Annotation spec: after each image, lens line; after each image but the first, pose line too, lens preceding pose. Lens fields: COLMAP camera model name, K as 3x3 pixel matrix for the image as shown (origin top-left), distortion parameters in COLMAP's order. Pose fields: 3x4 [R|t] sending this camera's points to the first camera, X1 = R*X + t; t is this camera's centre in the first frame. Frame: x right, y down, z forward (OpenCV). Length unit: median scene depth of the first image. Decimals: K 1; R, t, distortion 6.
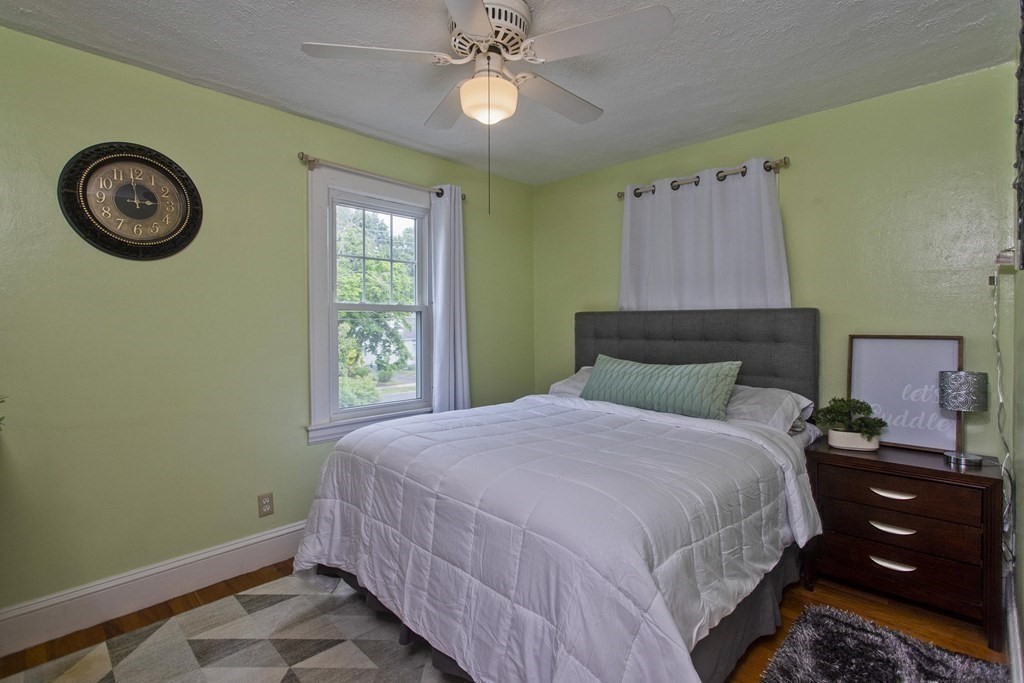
lens RADIAL K [[491.4, 0, 508.9], [0, 491.4, 330.6], [0, 0, 1]] dist [-0.001000, -0.000117]
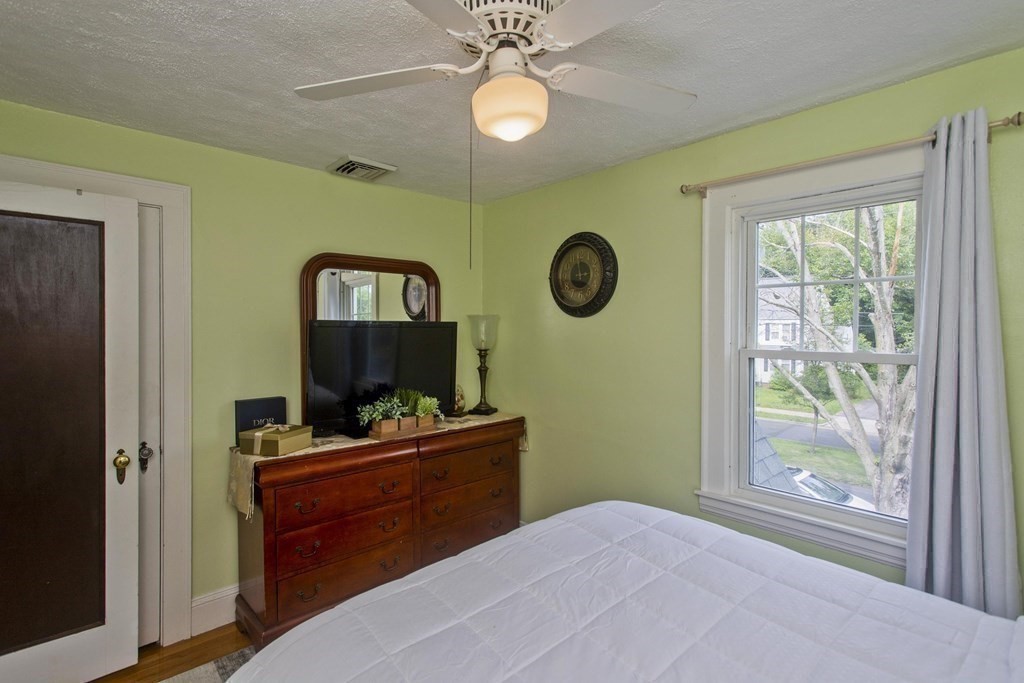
lens RADIAL K [[491.4, 0, 508.9], [0, 491.4, 330.6], [0, 0, 1]] dist [-0.001000, -0.000117]
pose [[-0.066707, 0.001239, -0.997772, 0.631552], [-0.009793, 0.999950, 0.001896, -0.108137], [0.997725, 0.009897, -0.066692, 0.898673]]
